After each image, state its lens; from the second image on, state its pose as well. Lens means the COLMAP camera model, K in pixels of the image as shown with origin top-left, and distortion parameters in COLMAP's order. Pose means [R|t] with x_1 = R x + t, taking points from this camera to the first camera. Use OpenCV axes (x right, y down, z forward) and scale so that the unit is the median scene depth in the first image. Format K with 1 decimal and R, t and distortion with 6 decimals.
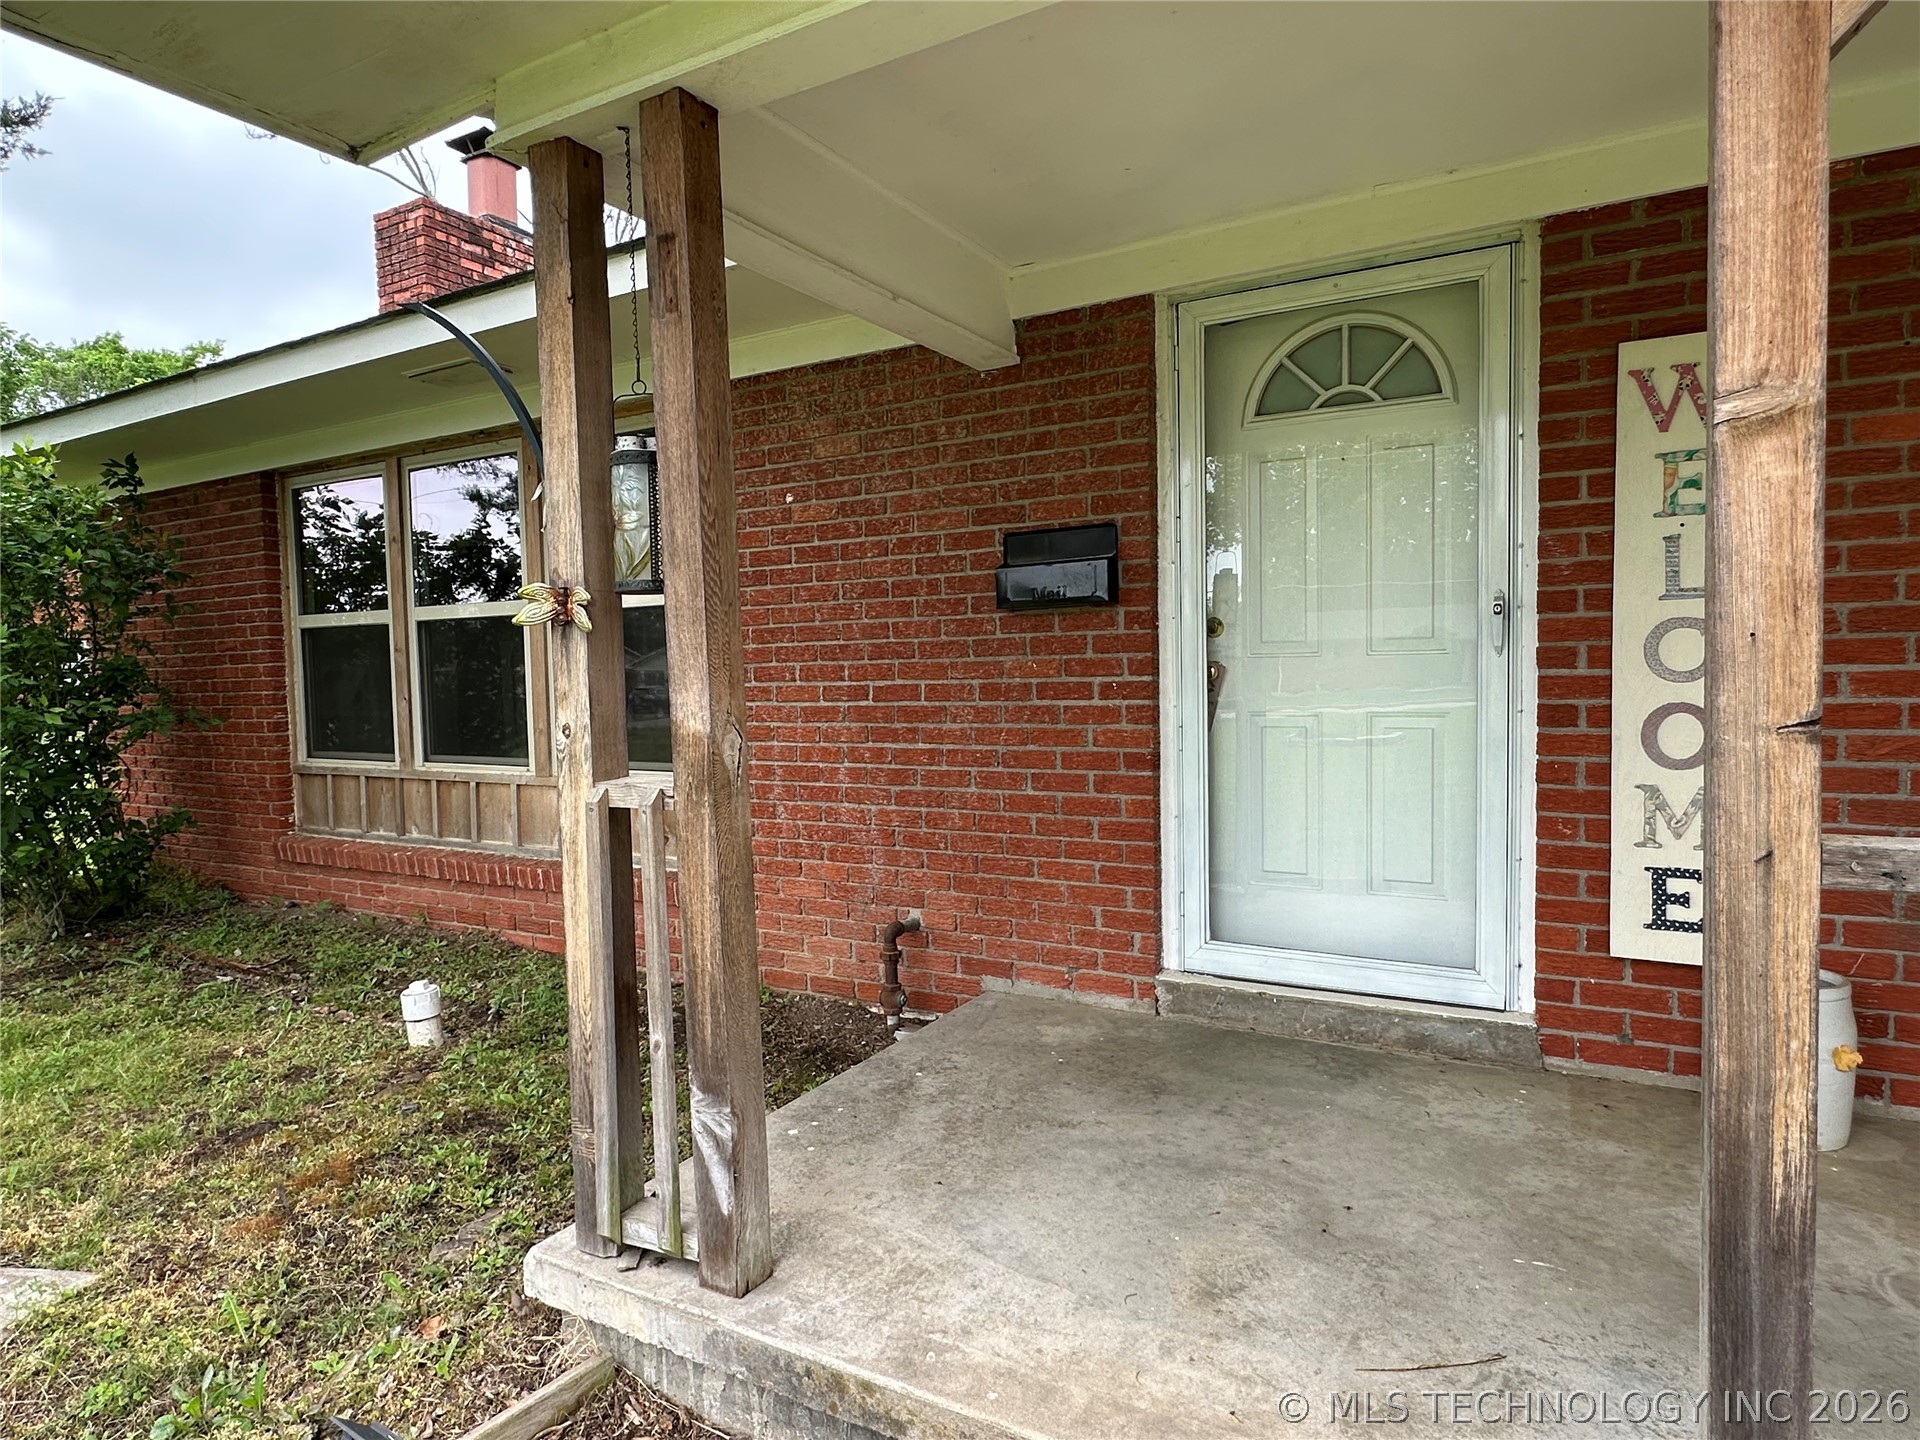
lens RADIAL K [[1127.8, 0, 952.1], [0, 1127.8, 718.8], [0, 0, 1]] dist [-0.000992, 0.000228]
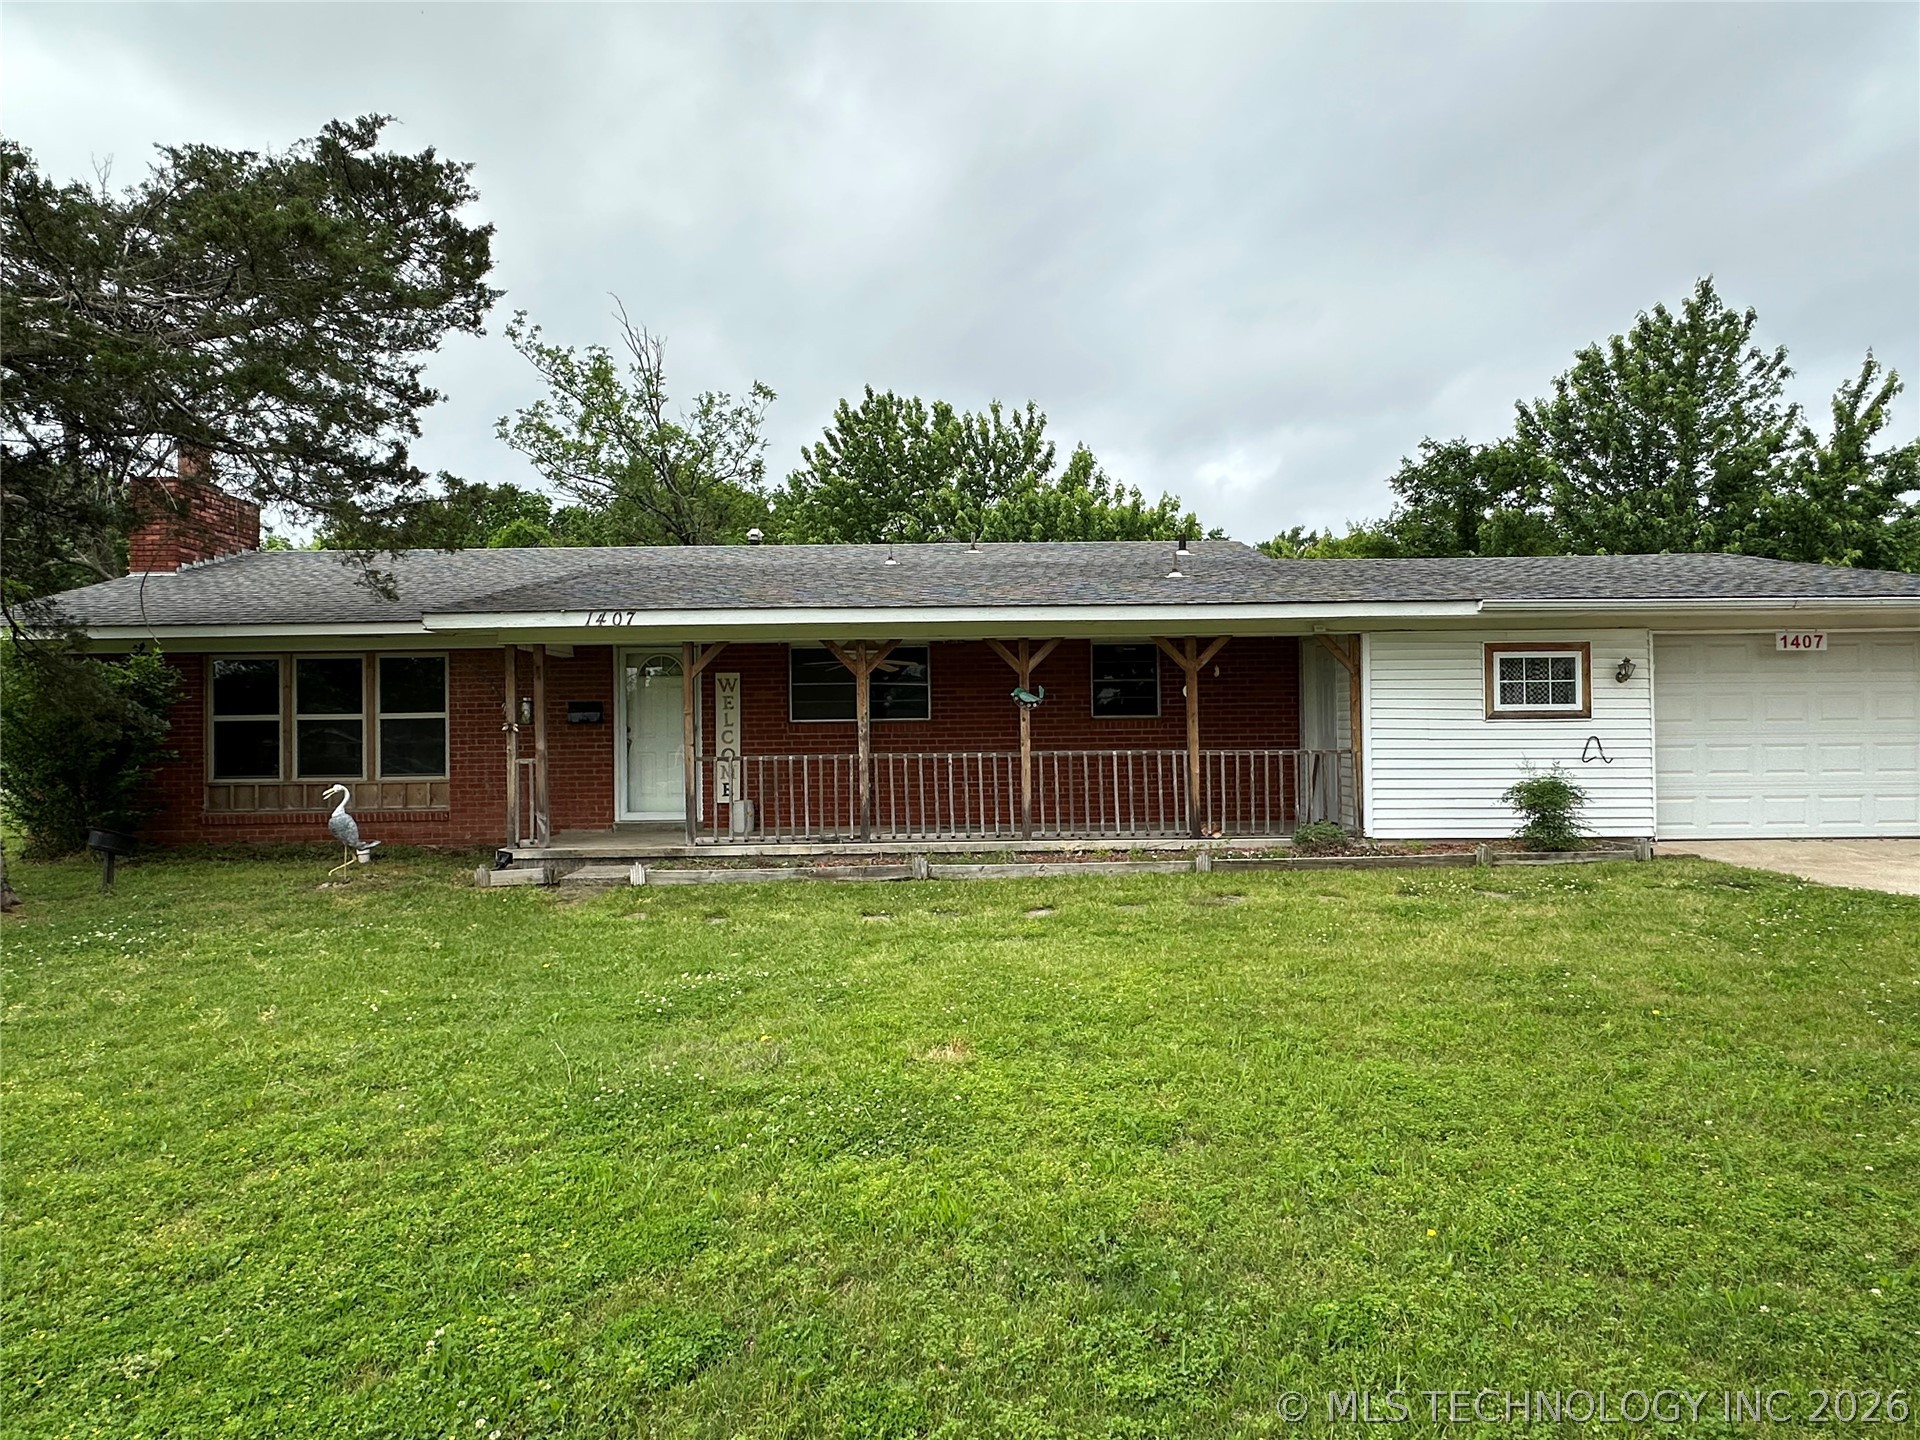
lens RADIAL K [[1127.8, 0, 951.0], [0, 1127.8, 720.3], [0, 0, 1]] dist [-0.000992, 0.000228]
pose [[0.866643, 0.017651, 0.498616, -0.695627], [0.017334, 0.997705, -0.065447, 0.147935], [-0.498627, 0.065363, 0.864349, -2.731823]]
